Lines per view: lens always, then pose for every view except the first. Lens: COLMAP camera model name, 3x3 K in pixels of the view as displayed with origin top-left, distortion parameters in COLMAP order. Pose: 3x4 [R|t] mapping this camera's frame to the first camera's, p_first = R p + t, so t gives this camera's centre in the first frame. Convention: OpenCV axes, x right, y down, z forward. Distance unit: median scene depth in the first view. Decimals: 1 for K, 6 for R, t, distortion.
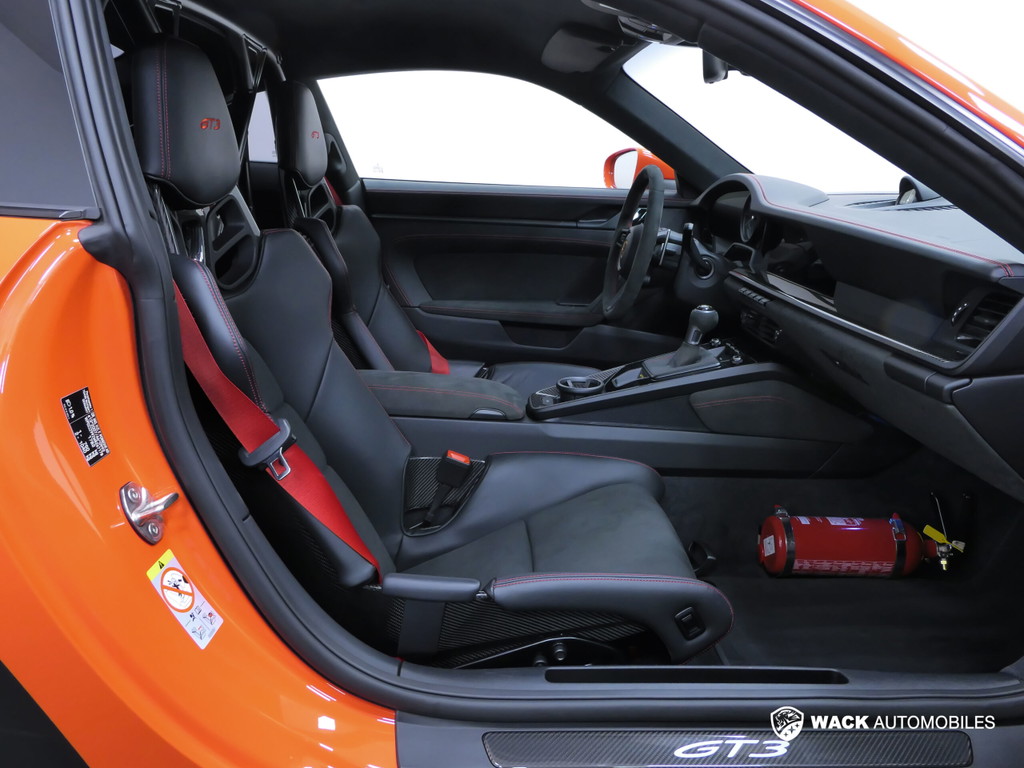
lens RADIAL K [[849.9, 0, 512.9], [0, 849.9, 385.7], [0, 0, 1]] dist [-0.053970, 0.026262]
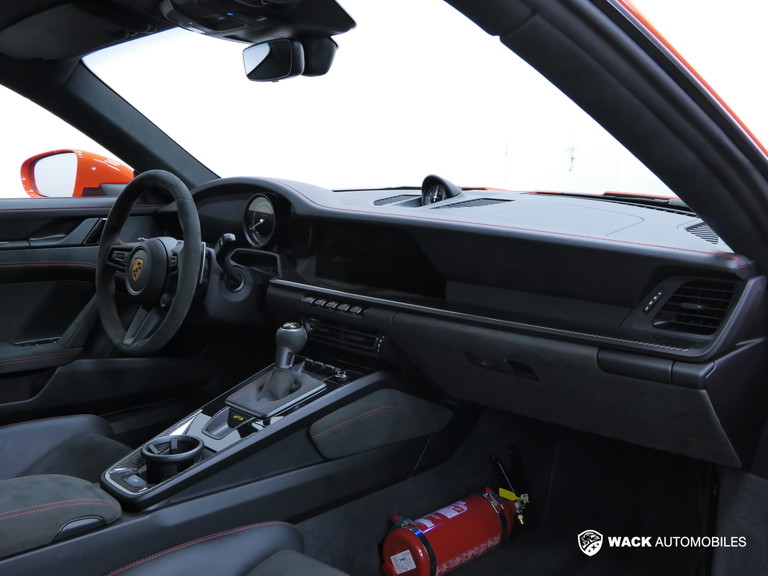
lens RADIAL K [[758.6, 0, 383.7], [0, 758.6, 284.2], [0, 0, 1]] dist [-0.001236, 0.000000]
pose [[0.715062, -0.123965, 0.687982, -0.256734], [0.188014, 0.981993, -0.018472, -0.103697], [-0.673303, 0.142559, 0.725493, 0.346107]]
